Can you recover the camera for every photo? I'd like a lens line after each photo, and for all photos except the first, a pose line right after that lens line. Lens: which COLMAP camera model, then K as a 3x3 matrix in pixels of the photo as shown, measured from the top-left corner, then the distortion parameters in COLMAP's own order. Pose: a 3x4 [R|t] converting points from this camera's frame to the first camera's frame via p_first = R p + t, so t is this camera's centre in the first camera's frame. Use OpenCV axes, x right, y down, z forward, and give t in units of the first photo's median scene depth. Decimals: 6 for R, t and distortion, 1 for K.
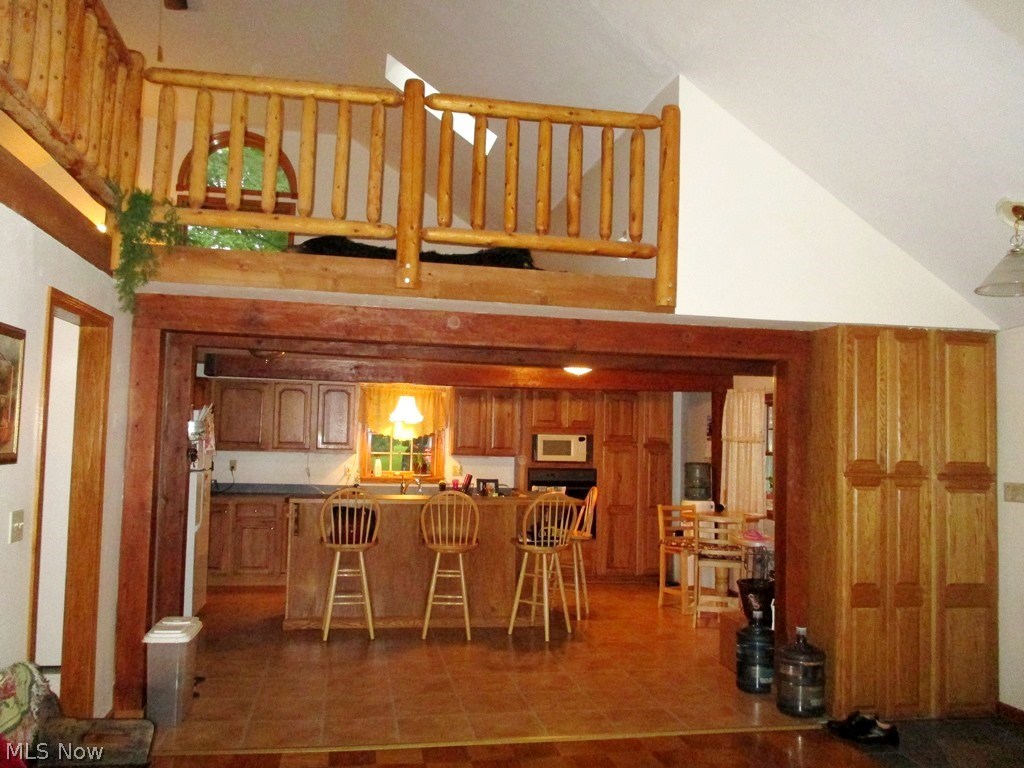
lens RADIAL K [[865.9, 0, 505.9], [0, 865.9, 382.3], [0, 0, 1]] dist [-0.018956, 0.013961]
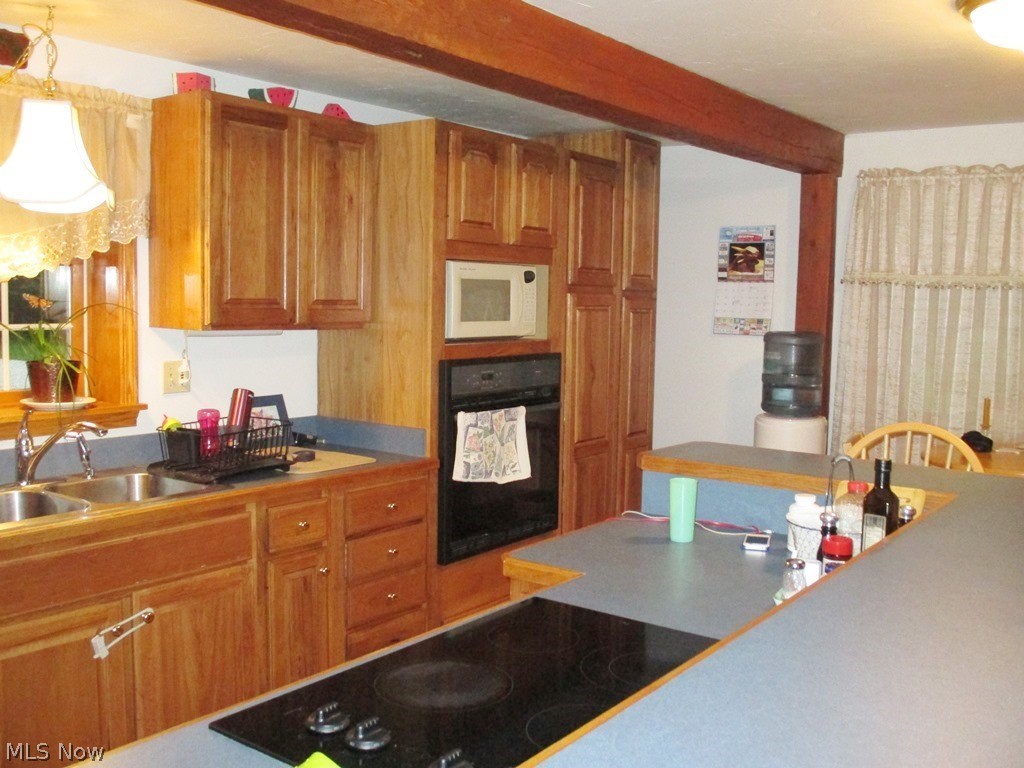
lens RADIAL K [[1007.7, 0, 512.3], [0, 1007.7, 383.5], [0, 0, 1]] dist [-0.005177, 0.000000]
pose [[0.730993, -0.069877, 0.678797, -0.220711], [-0.048732, 0.986858, 0.154068, 0.044311], [-0.680642, -0.145702, 0.717981, 0.682855]]
